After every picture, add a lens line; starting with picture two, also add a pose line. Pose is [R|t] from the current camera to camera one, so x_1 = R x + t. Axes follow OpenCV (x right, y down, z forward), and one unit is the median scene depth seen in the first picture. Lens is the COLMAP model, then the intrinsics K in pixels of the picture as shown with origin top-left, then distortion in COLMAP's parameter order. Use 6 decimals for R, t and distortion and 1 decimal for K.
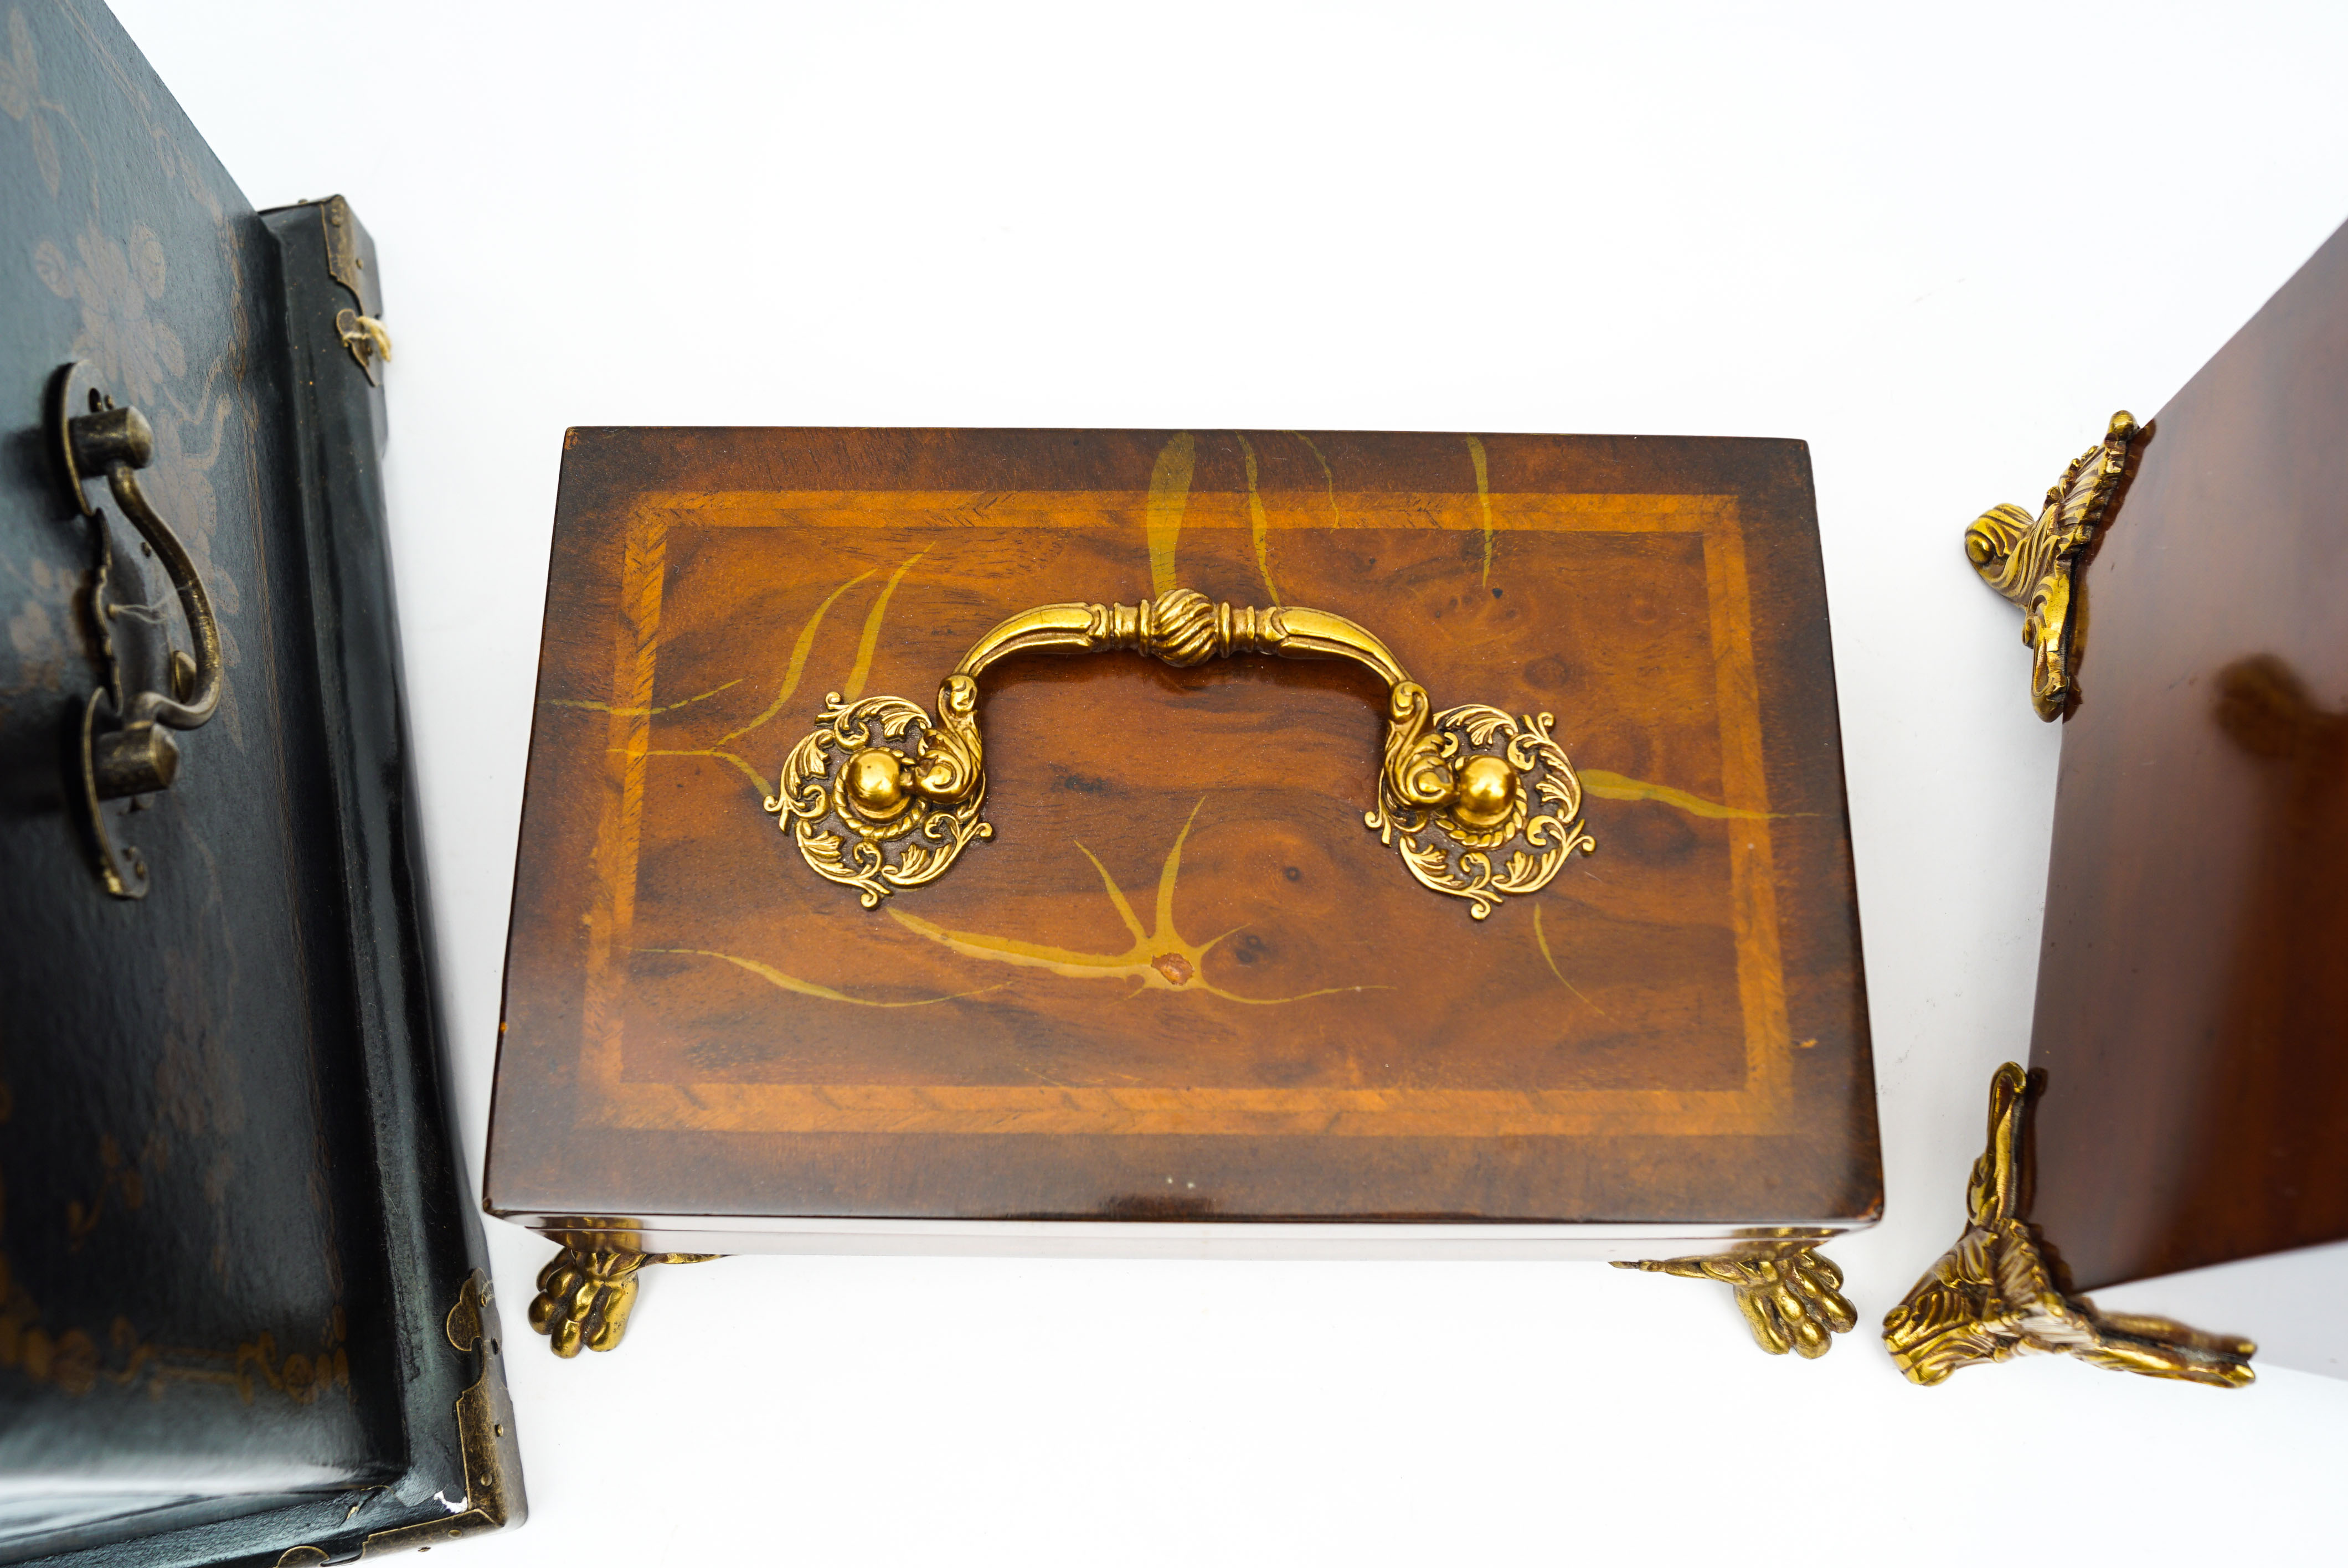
lens RADIAL K [[2044.9, 0, 1174.0], [0, 2044.9, 784.0], [0, 0, 1]] dist [-0.084889, 0.015822]
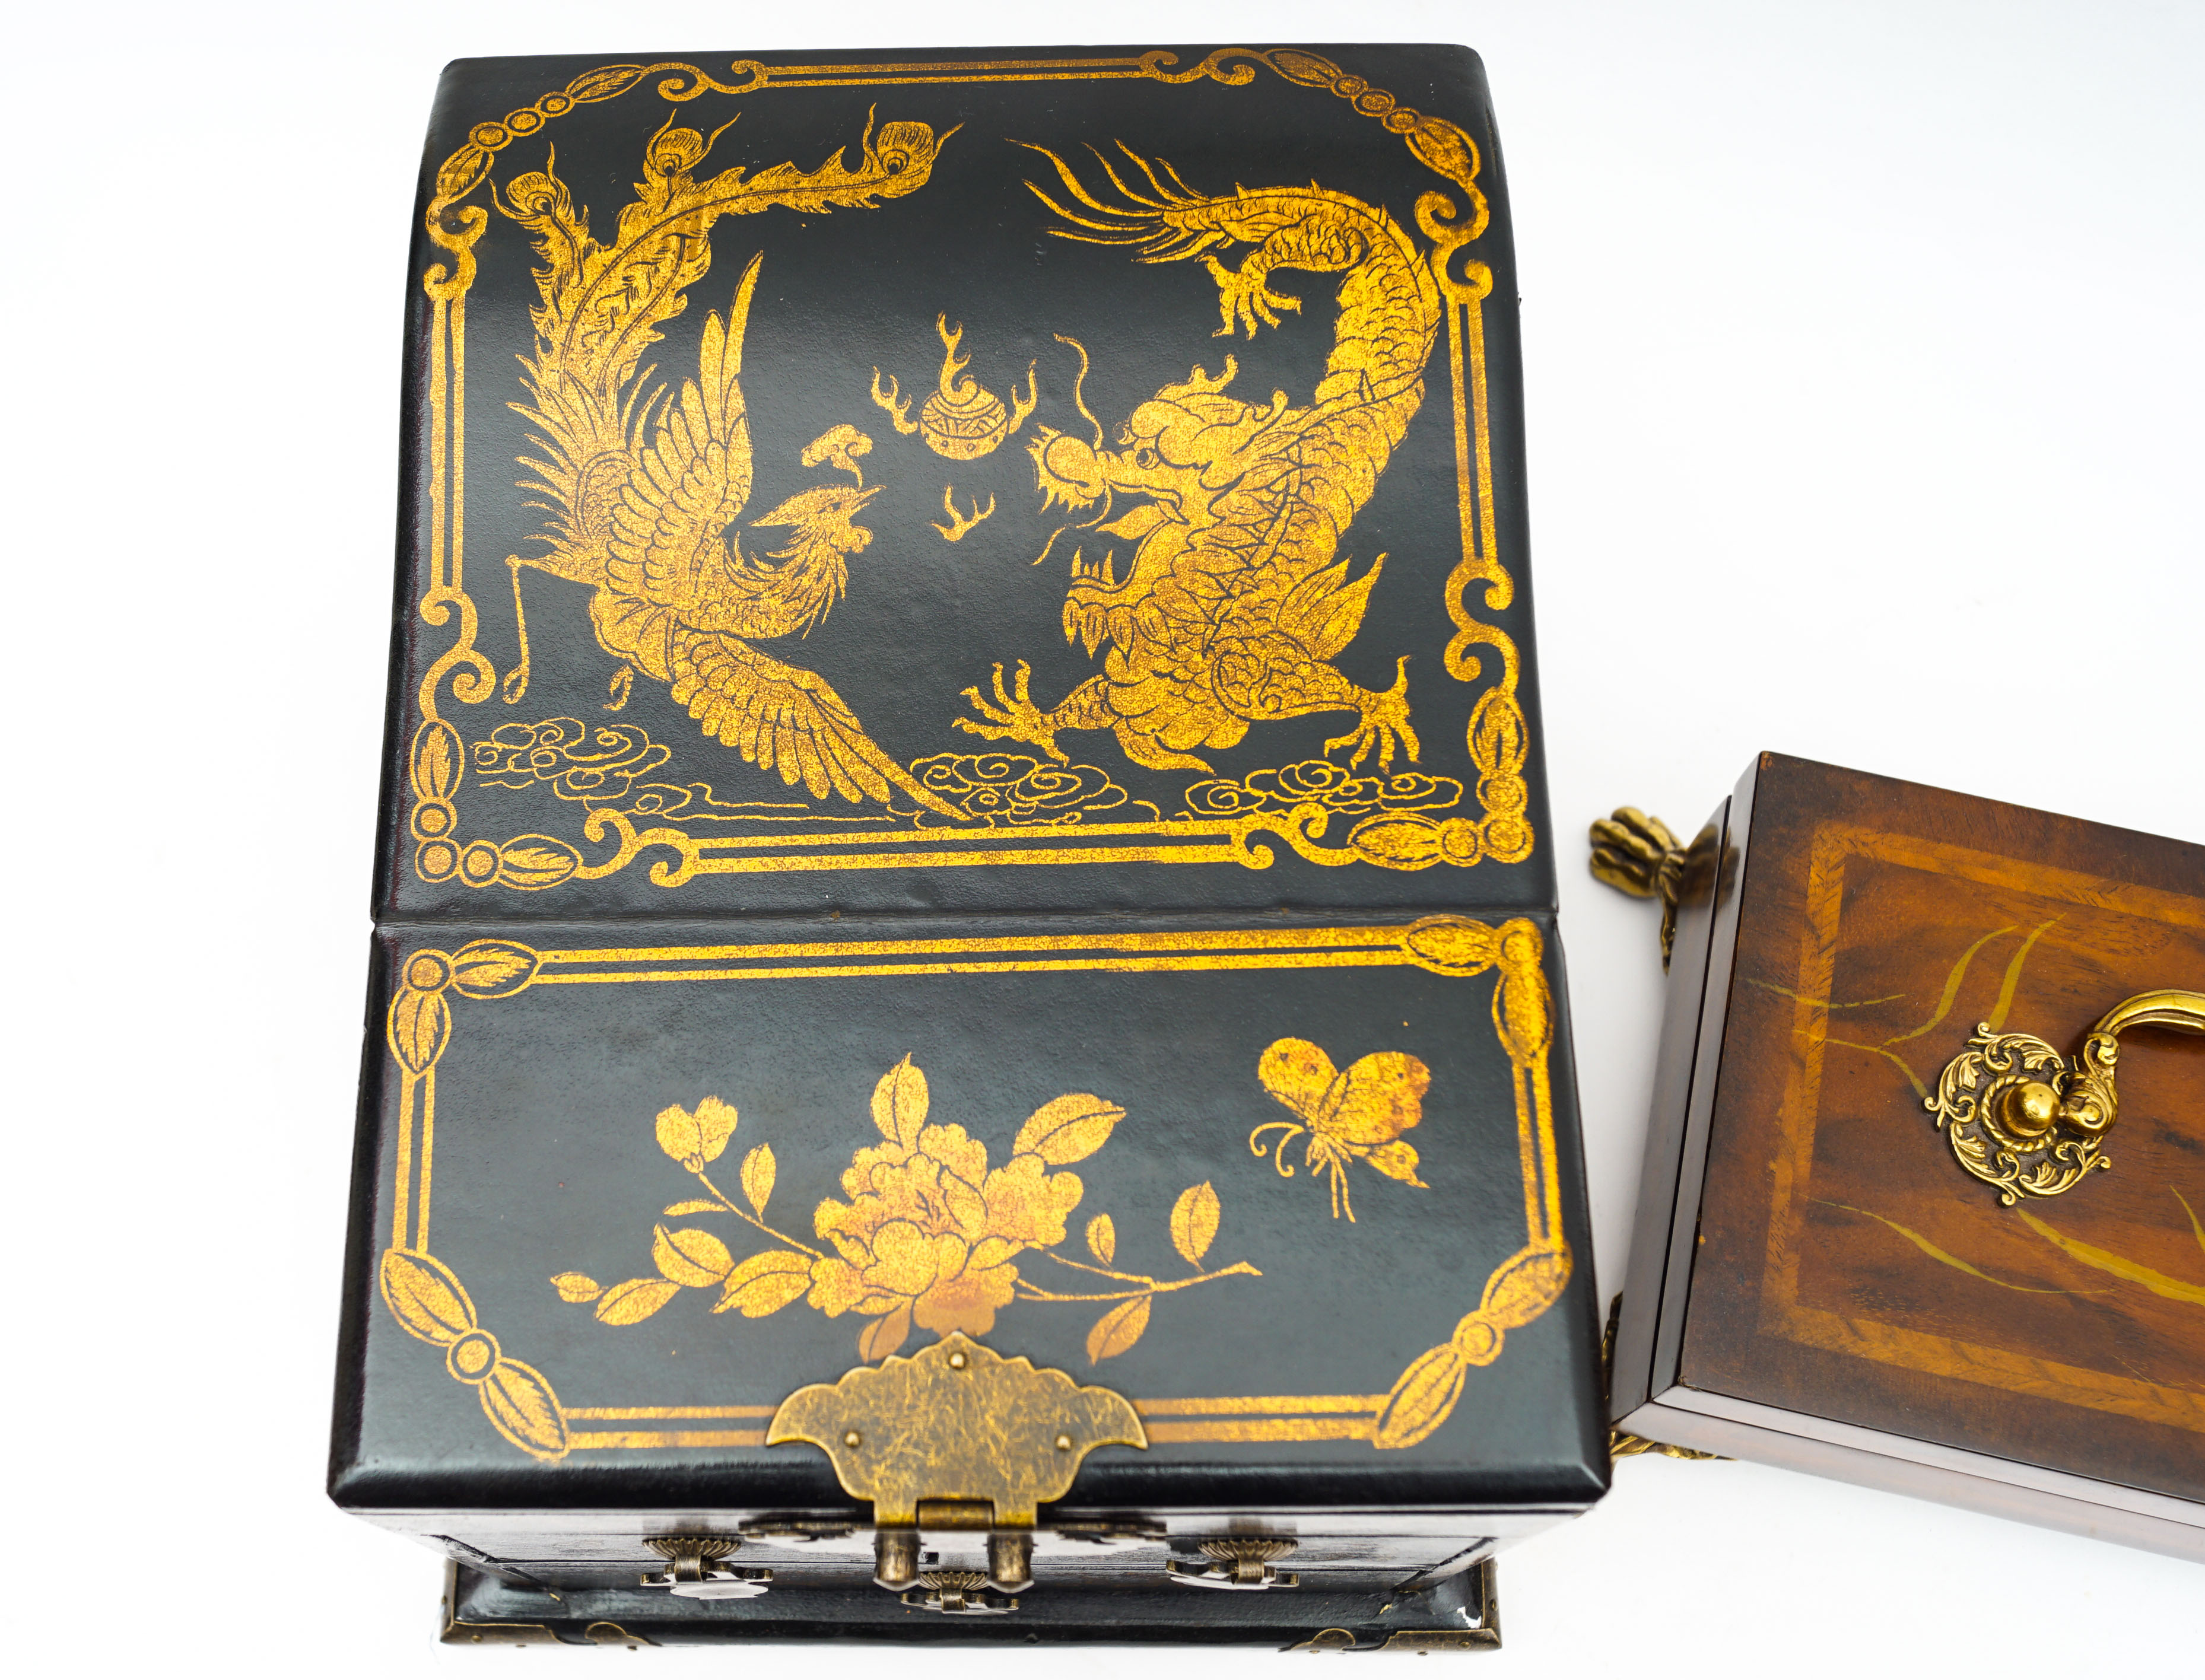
lens RADIAL K [[2456.2, 0, 935.4], [0, 2456.2, 837.5], [0, 0, 1]] dist [-0.076896, 0.012151]
pose [[0.973370, 0.206538, -0.099459, -0.657775], [-0.211343, 0.976578, -0.040366, 0.037985], [0.088793, 0.060311, 0.994223, -0.500347]]
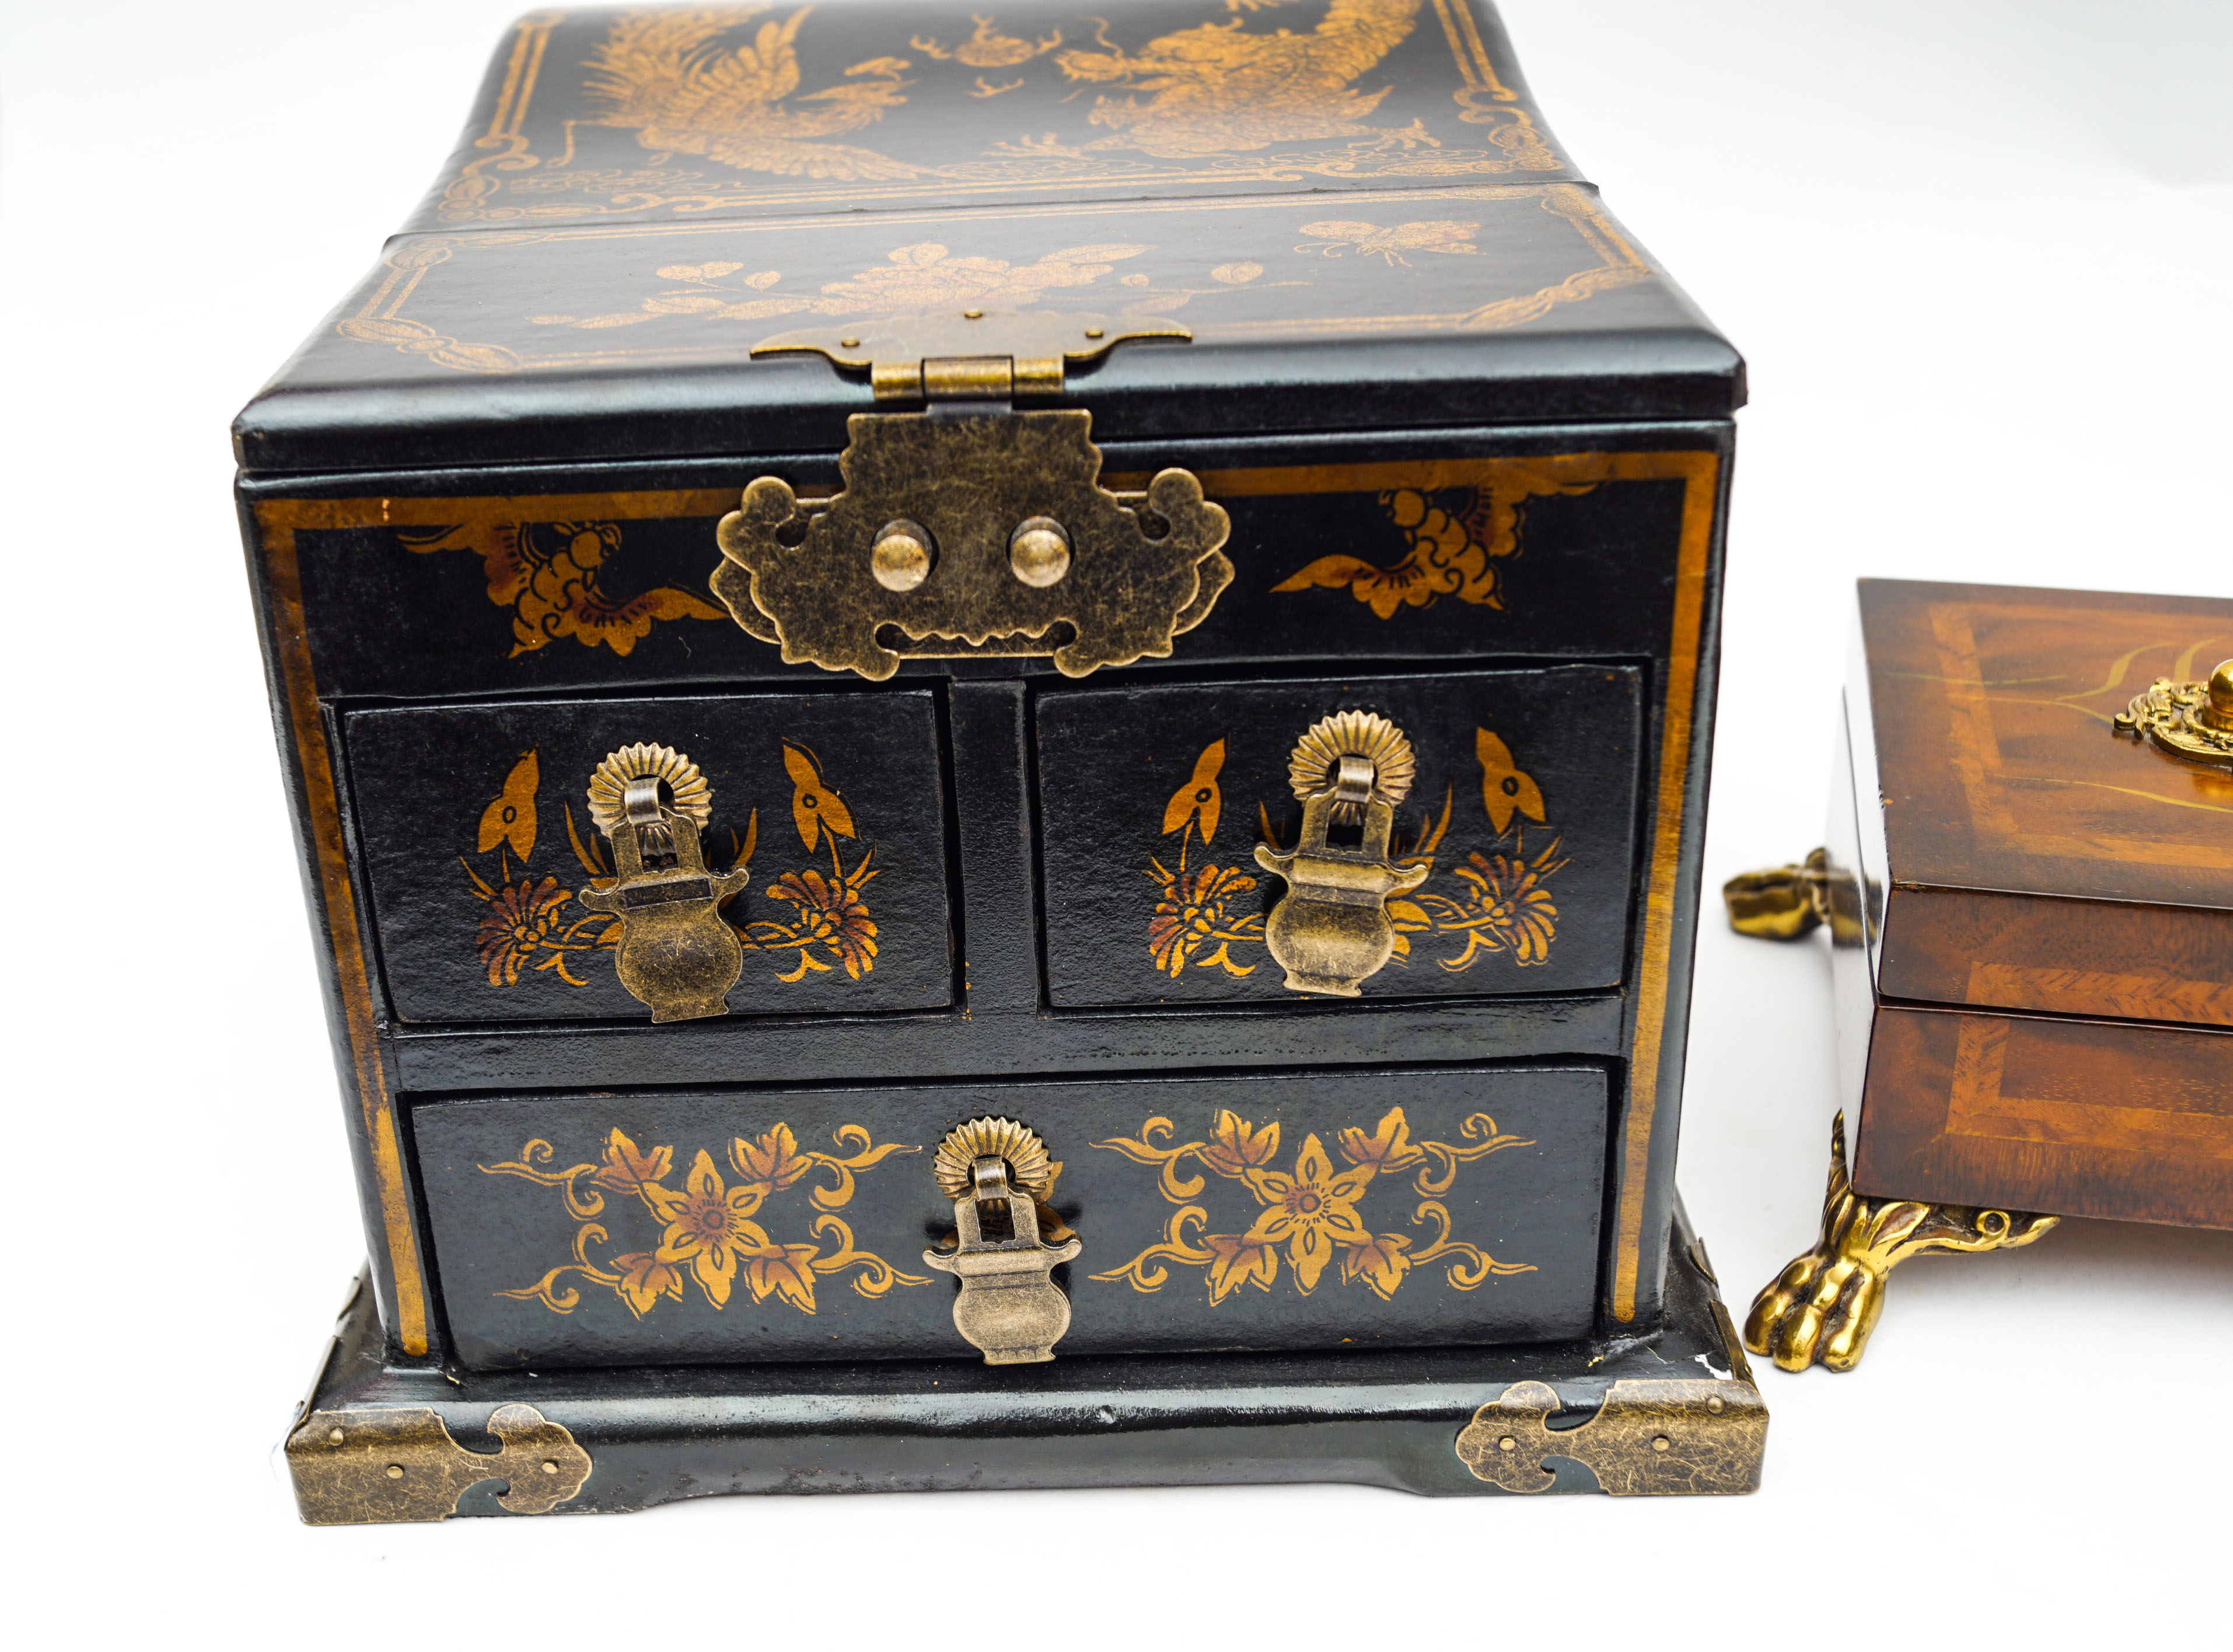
lens RADIAL K [[2654.5, 0, 964.5], [0, 2654.5, 834.9], [0, 0, 1]] dist [-0.090513, 0.050948]
pose [[0.968021, 0.070998, -0.240614, -0.442660], [-0.221918, 0.689640, -0.689311, 1.101439], [0.116997, 0.720664, 0.683341, 0.048496]]
